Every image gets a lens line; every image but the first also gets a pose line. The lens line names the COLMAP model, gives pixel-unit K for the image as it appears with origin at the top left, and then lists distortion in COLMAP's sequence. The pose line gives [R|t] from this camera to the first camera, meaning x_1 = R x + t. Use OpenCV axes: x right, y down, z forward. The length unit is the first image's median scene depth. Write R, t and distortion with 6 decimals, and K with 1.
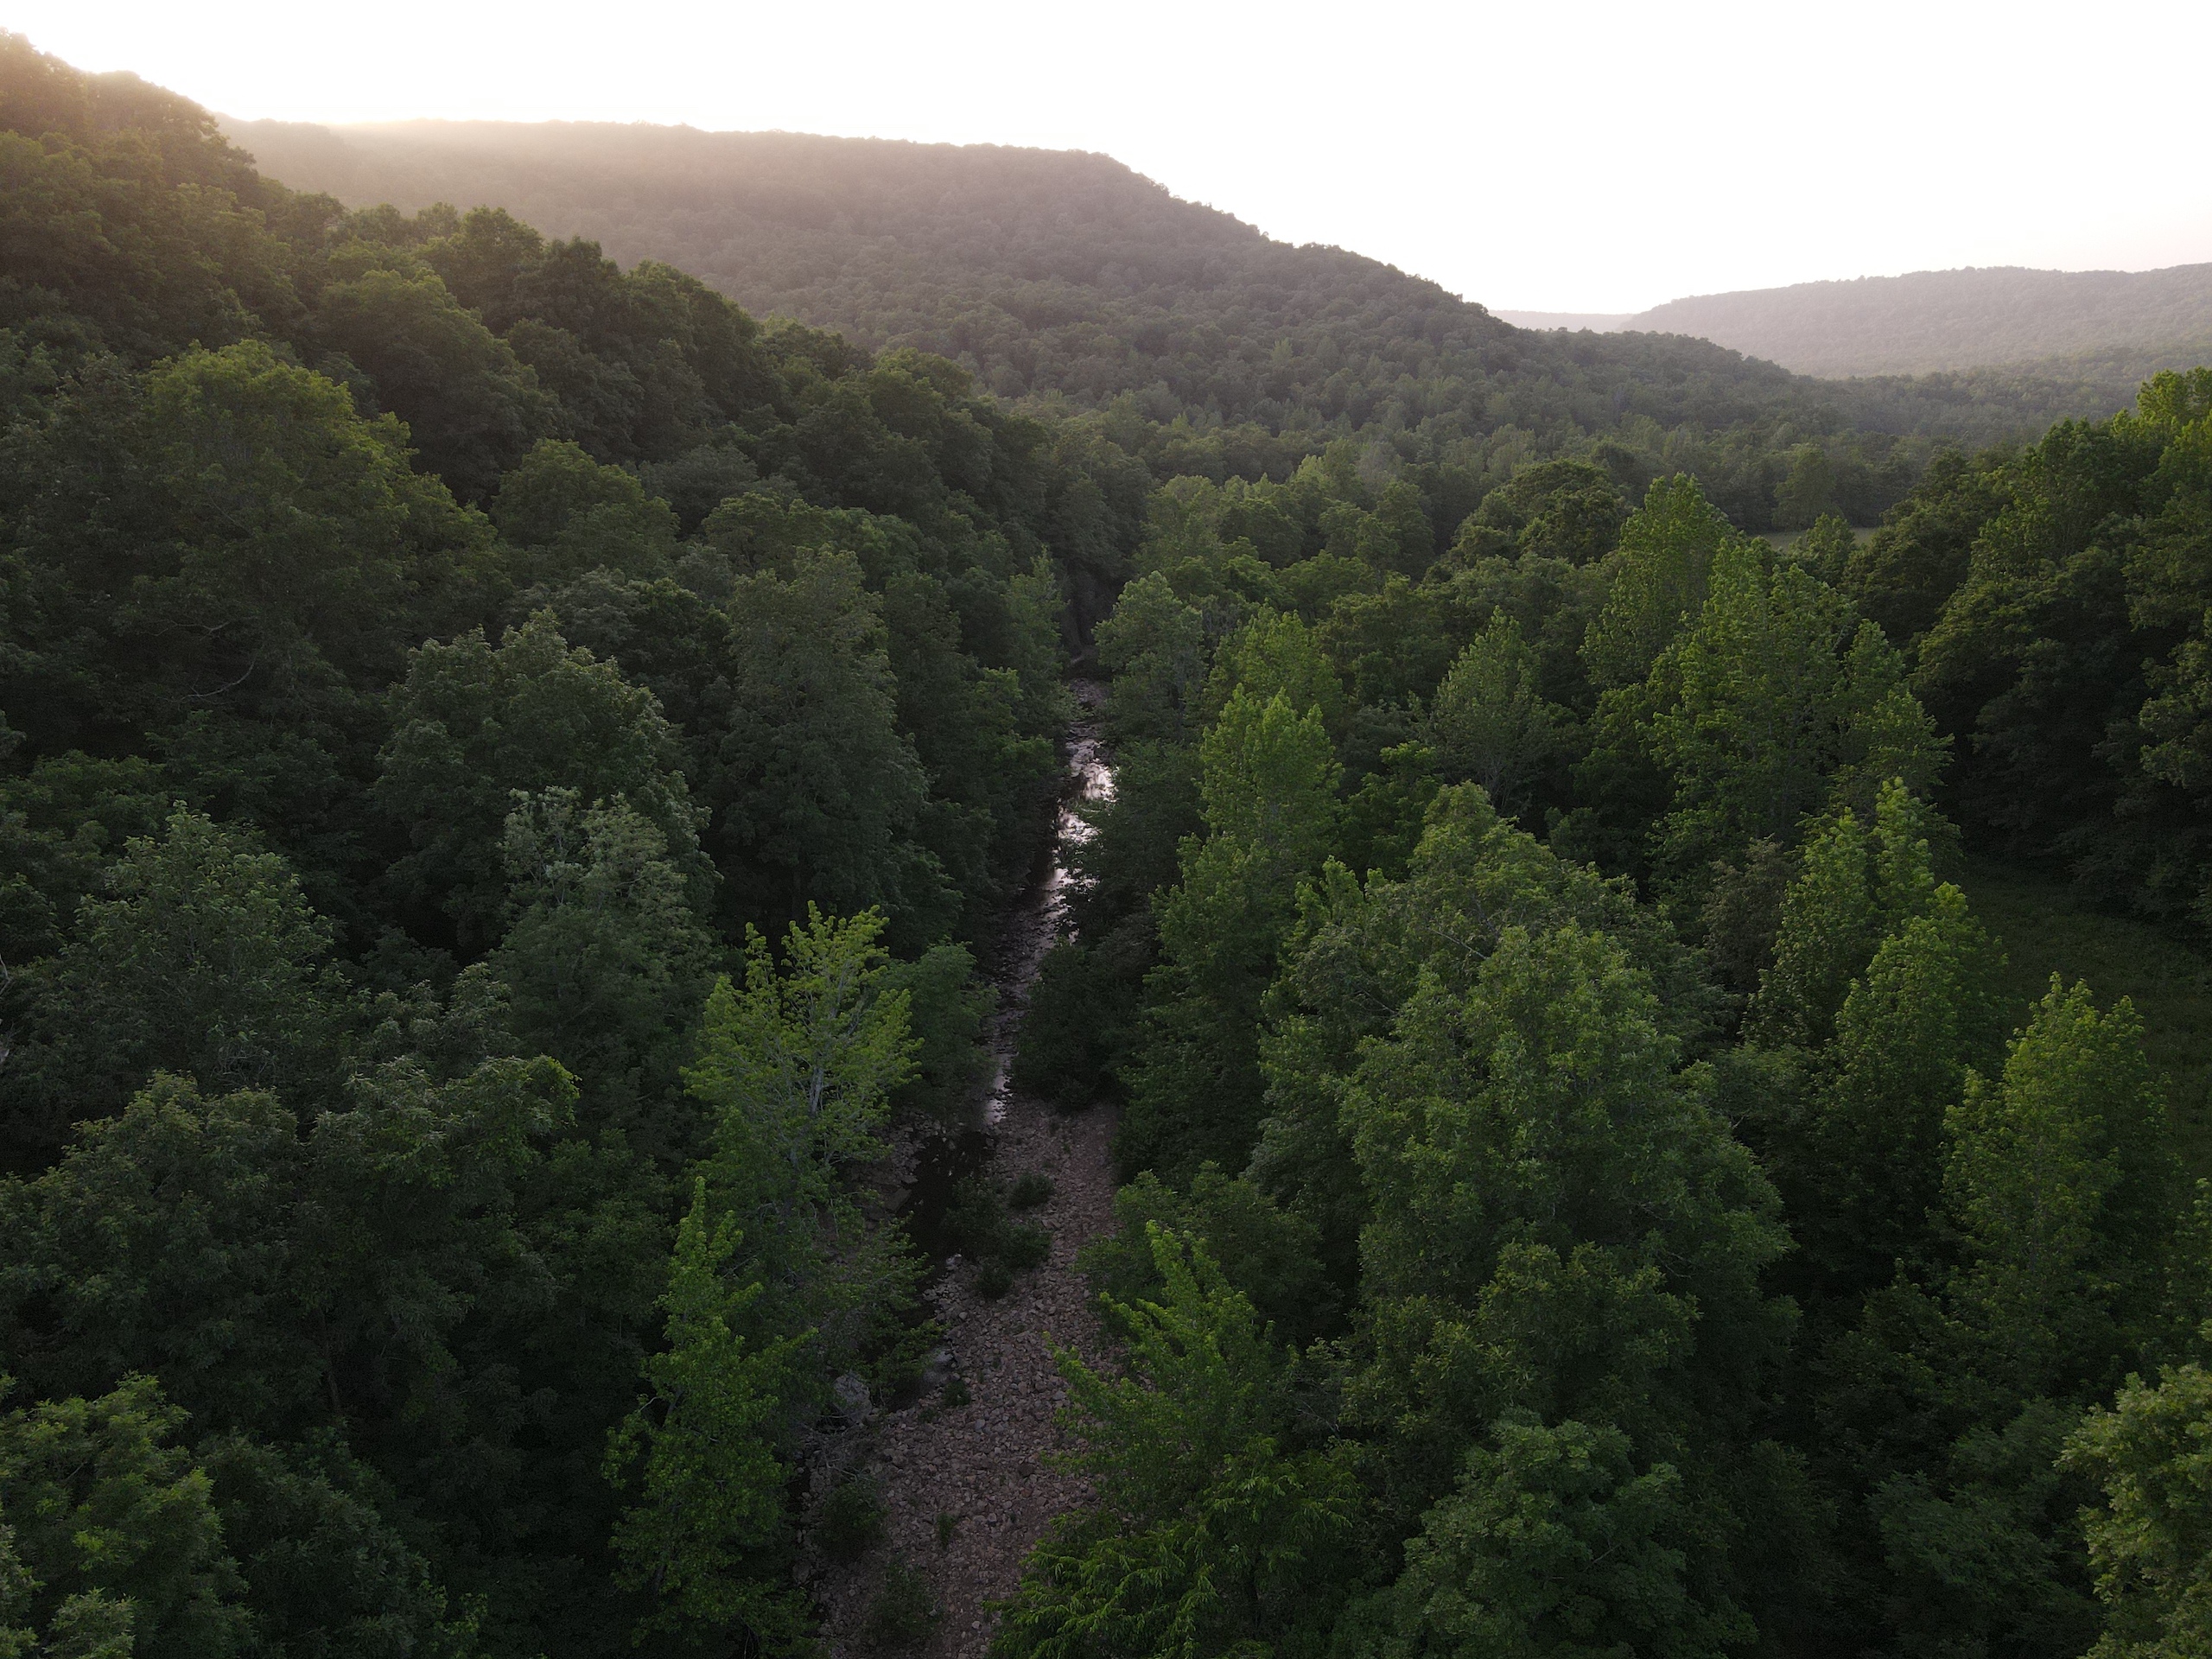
lens RADIAL K [[1554.3, 0, 1090.3], [0, 1554.3, 877.6], [0, 0, 1]] dist [-0.007273, 0.010139]
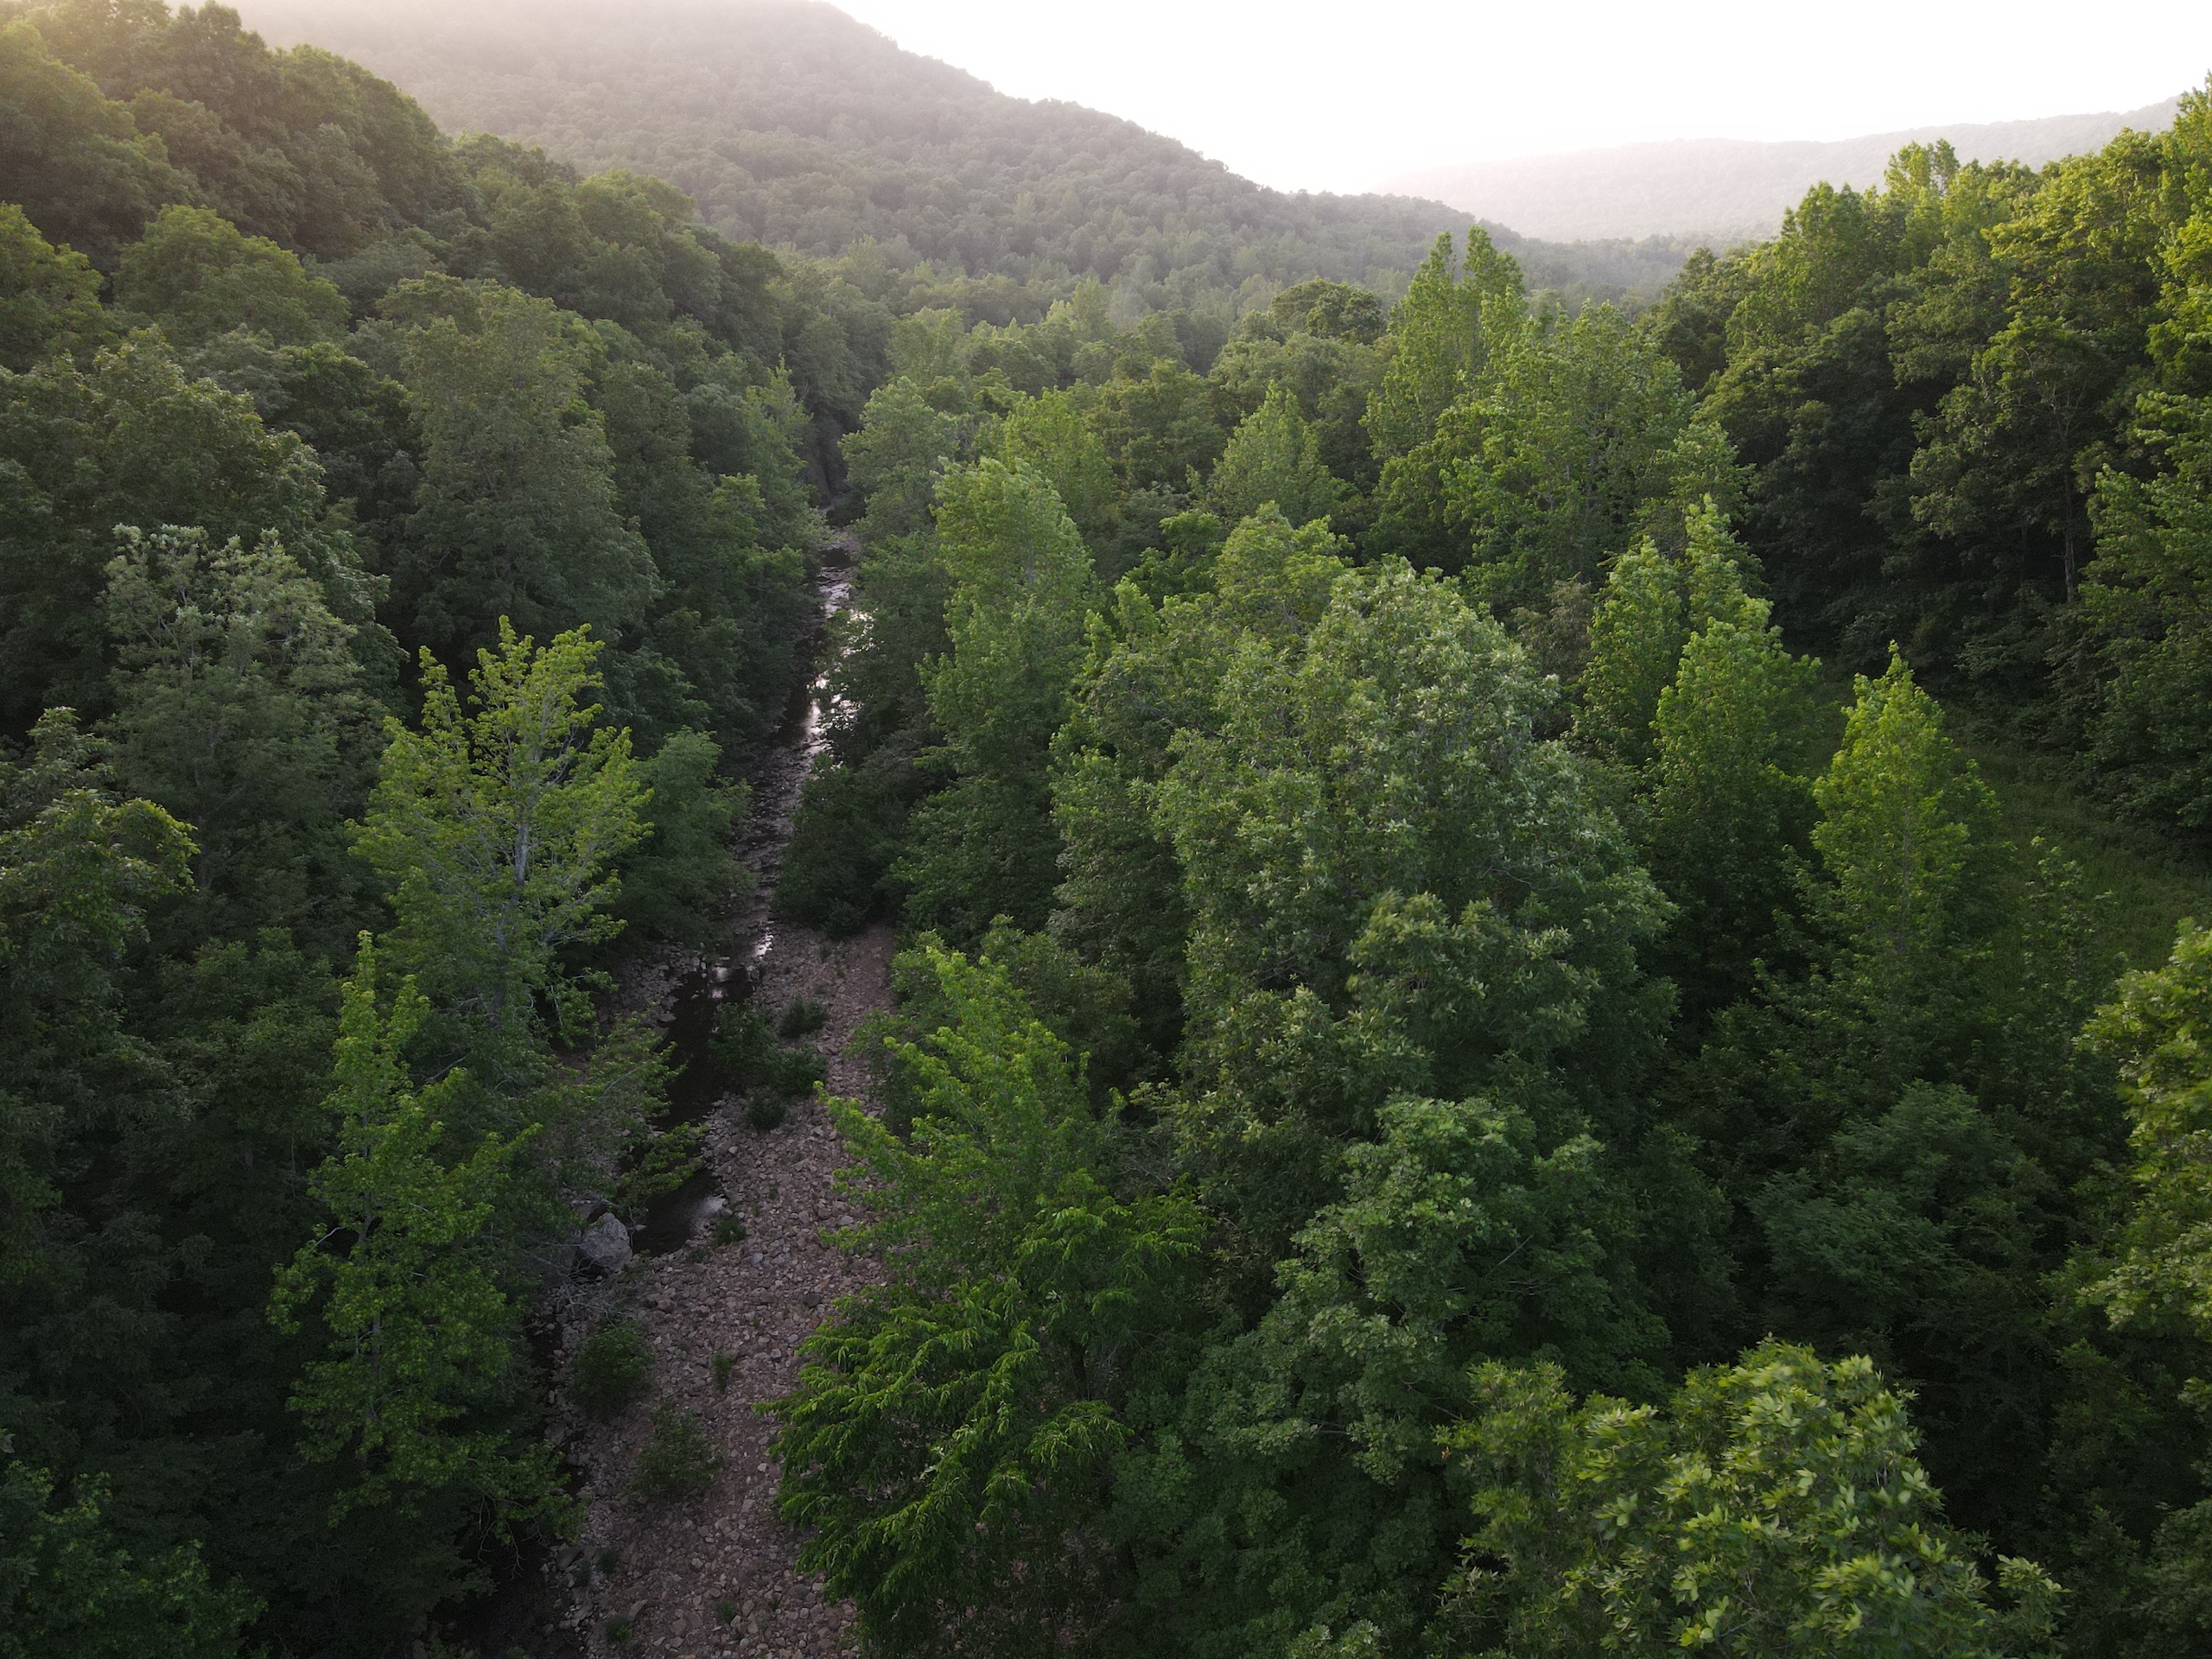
lens RADIAL K [[1554.3, 0, 1090.3], [0, 1554.3, 877.6], [0, 0, 1]] dist [-0.007273, 0.010139]
pose [[0.987799, -0.056424, 0.145153, 0.000432], [0.045940, 0.996155, 0.074591, 0.059488], [-0.148804, -0.067012, 0.986594, 0.083355]]
